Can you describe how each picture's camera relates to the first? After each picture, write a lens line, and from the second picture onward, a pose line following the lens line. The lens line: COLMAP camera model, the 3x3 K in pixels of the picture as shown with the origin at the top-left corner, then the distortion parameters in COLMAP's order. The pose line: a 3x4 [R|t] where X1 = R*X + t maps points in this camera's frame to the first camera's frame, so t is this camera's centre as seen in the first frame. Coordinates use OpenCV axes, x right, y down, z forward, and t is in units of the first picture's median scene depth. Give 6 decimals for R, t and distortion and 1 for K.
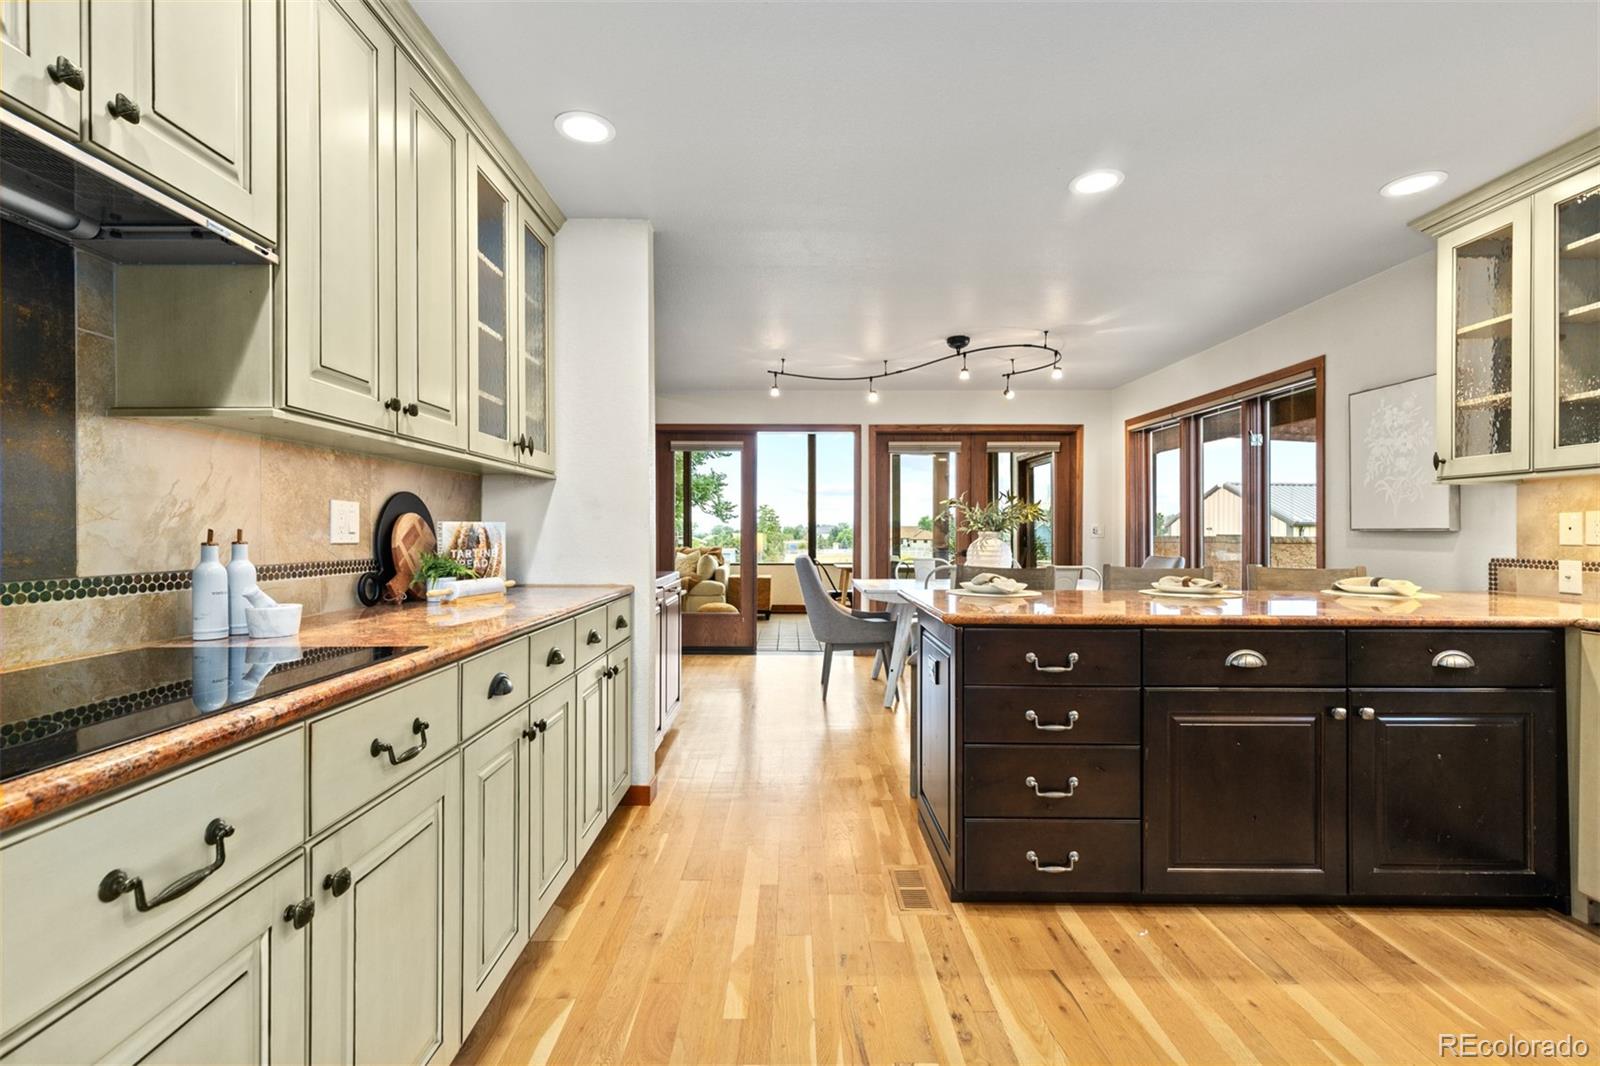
lens RADIAL K [[718.7, 0, 792.2], [0, 718.7, 531.4], [0, 0, 1]] dist [0.003147, 0.000119]
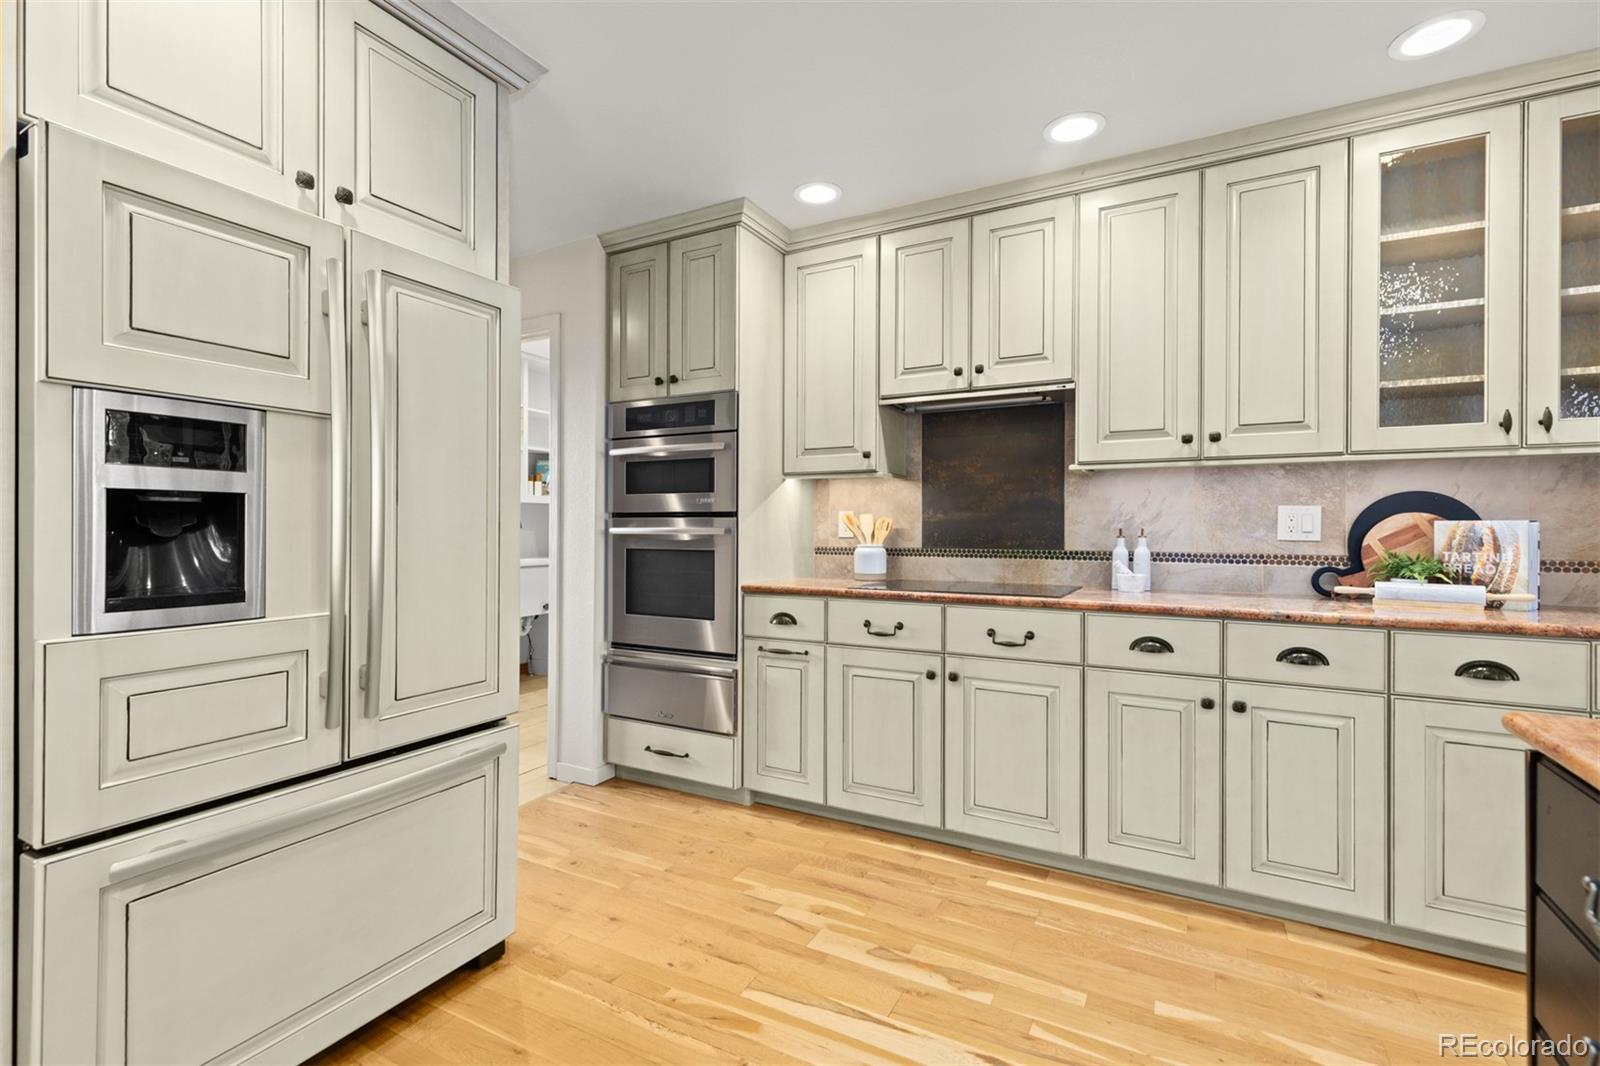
lens RADIAL K [[718.7, 0, 796.0], [0, 718.7, 528.2], [0, 0, 1]] dist [0.003147, 0.000119]
pose [[-0.475794, -0.001700, -0.879555, 0.963696], [-0.004513, 0.999990, 0.000509, -0.001468], [0.879545, 0.004212, -0.475797, 0.939200]]
